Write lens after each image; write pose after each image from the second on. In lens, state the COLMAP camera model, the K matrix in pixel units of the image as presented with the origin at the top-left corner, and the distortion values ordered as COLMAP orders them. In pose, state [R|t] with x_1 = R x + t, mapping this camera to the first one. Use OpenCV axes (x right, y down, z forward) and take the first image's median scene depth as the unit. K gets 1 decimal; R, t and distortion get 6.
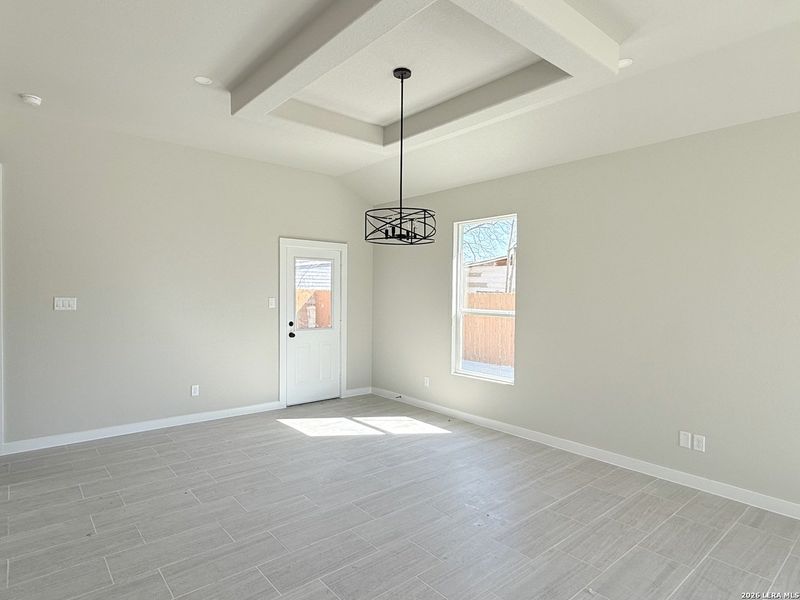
lens RADIAL K [[459.1, 0, 400.0], [0, 459.1, 300.0], [0, 0, 1]] dist [-0.000323, -0.000667]
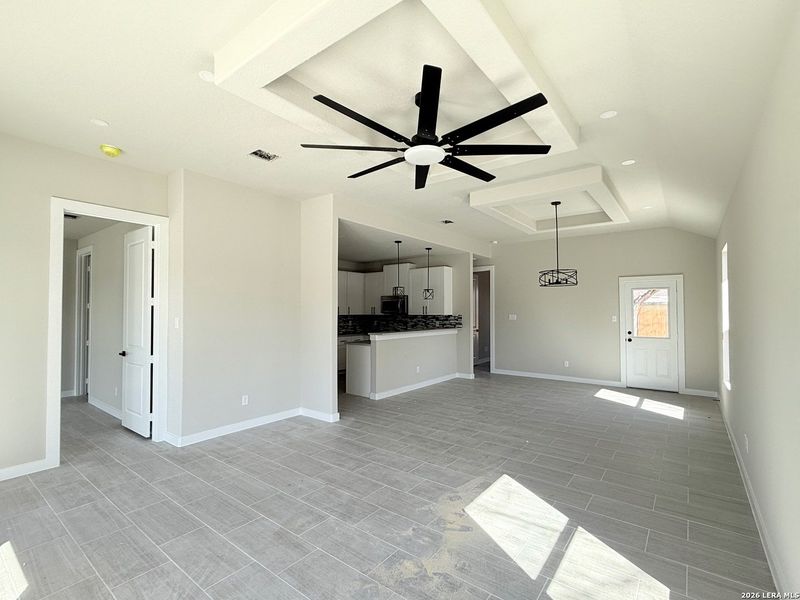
lens RADIAL K [[374.6, 0, 399.4], [0, 374.6, 309.1], [0, 0, 1]] dist [-0.001430, -0.000296]
pose [[0.202617, -0.017652, -0.979099, 1.086797], [-0.021342, 0.999520, -0.022437, 0.022870], [0.979025, 0.025442, 0.202143, 0.001433]]
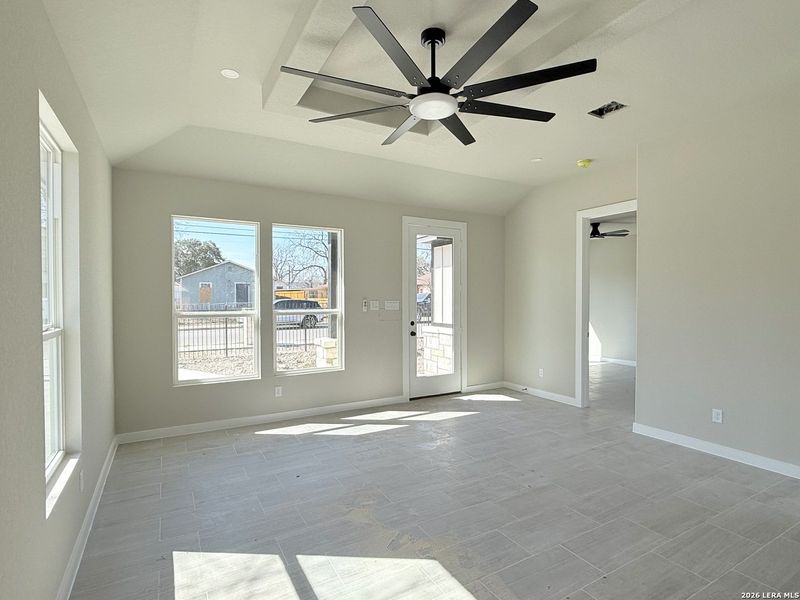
lens RADIAL K [[401.4, 0, 400.0], [0, 401.4, 300.0], [0, 0, 1]] dist [-0.000276, 0.000136]
pose [[-0.983295, -0.009582, 0.181768, 0.433412], [-0.003390, 0.999404, 0.034347, 0.000369], [-0.181988, 0.033157, -0.982741, 0.743616]]
